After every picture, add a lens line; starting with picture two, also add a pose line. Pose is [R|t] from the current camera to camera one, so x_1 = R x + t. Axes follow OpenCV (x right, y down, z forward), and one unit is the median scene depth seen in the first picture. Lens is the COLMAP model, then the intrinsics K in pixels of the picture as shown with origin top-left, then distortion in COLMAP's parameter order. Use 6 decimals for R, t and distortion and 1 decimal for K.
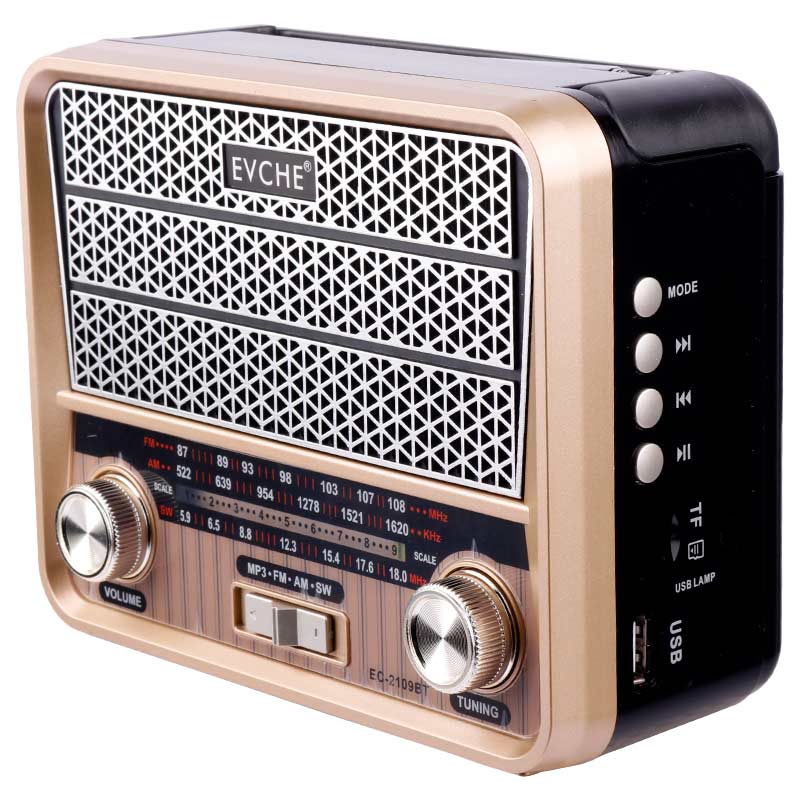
lens RADIAL K [[3179.4, 0, 400.2], [0, 3179.4, 298.4], [0, 0, 1]] dist [-0.105652, 1.744072]
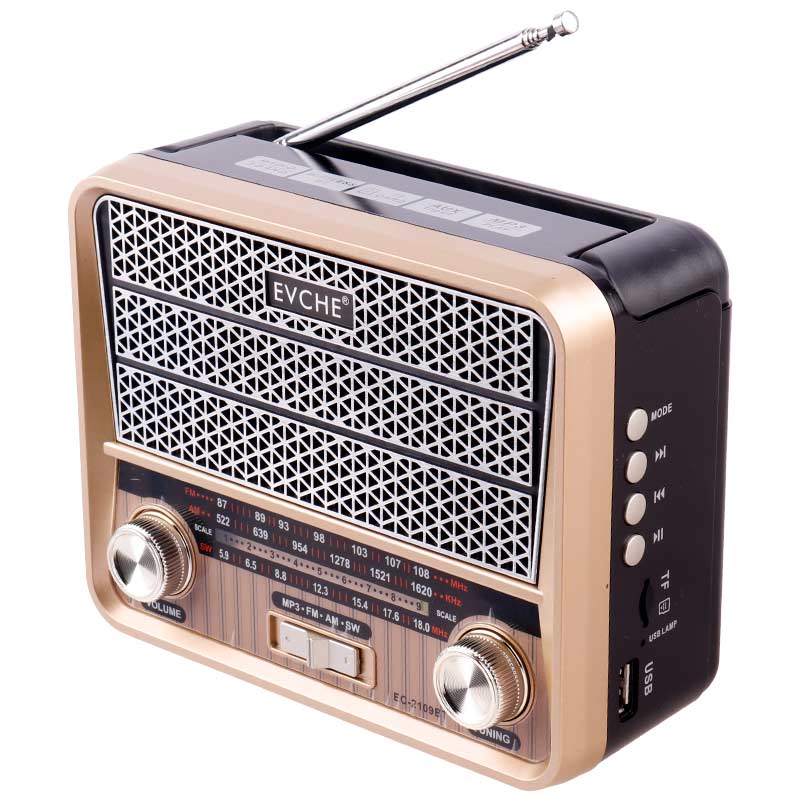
lens RADIAL K [[3015.8, 0, 400.0], [0, 3015.8, 400.0], [0, 0, 1]] dist [-0.070914, -4.085382]
pose [[0.992967, -0.027893, 0.115059, -0.140873], [0.007039, 0.984040, 0.177807, -0.207177], [-0.118183, -0.175746, 0.977316, -0.131439]]
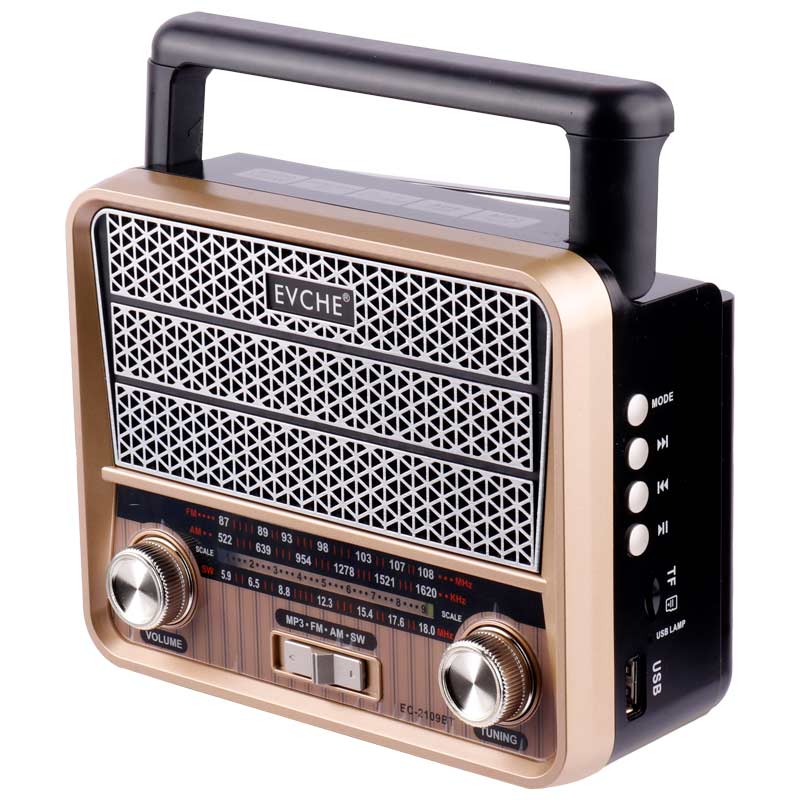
lens RADIAL K [[4018.2, 0, 400.0], [0, 4018.2, 400.0], [0, 0, 1]] dist [-0.276687, 2.183636]
pose [[0.994013, -0.029424, 0.105227, -0.169836], [0.019773, 0.995599, 0.091609, -0.141548], [-0.107459, -0.088980, 0.990220, -0.517613]]
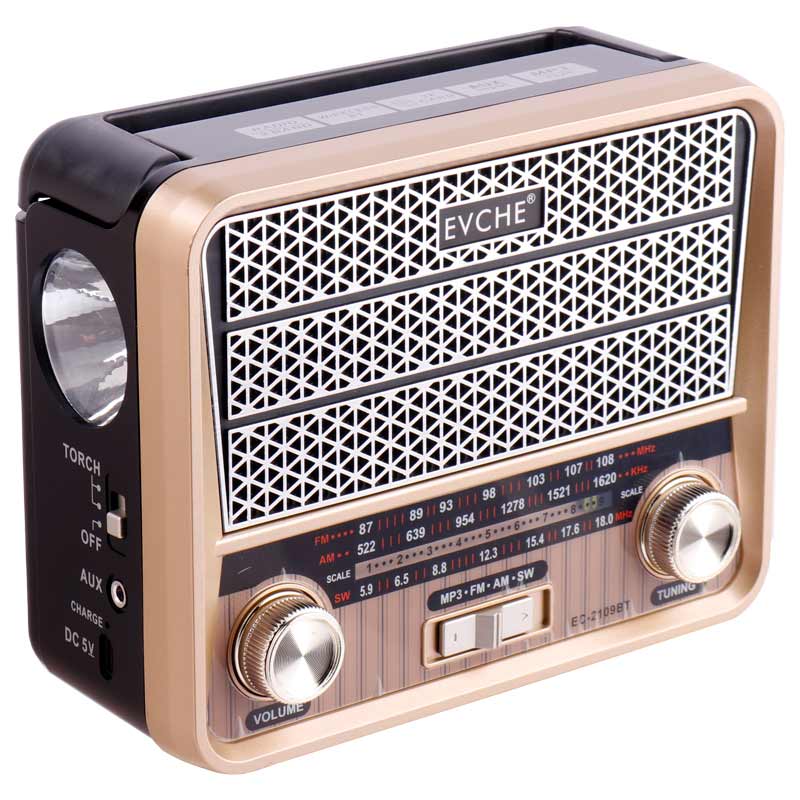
lens RADIAL K [[4018.2, 0, 400.0], [0, 4018.2, 400.0], [0, 0, 1]] dist [-0.276687, 2.183636]
pose [[0.101575, -0.312440, 0.944491, -1.336859], [0.193917, 0.937409, 0.289242, -0.378664], [-0.975745, 0.153773, 0.155805, 0.836245]]
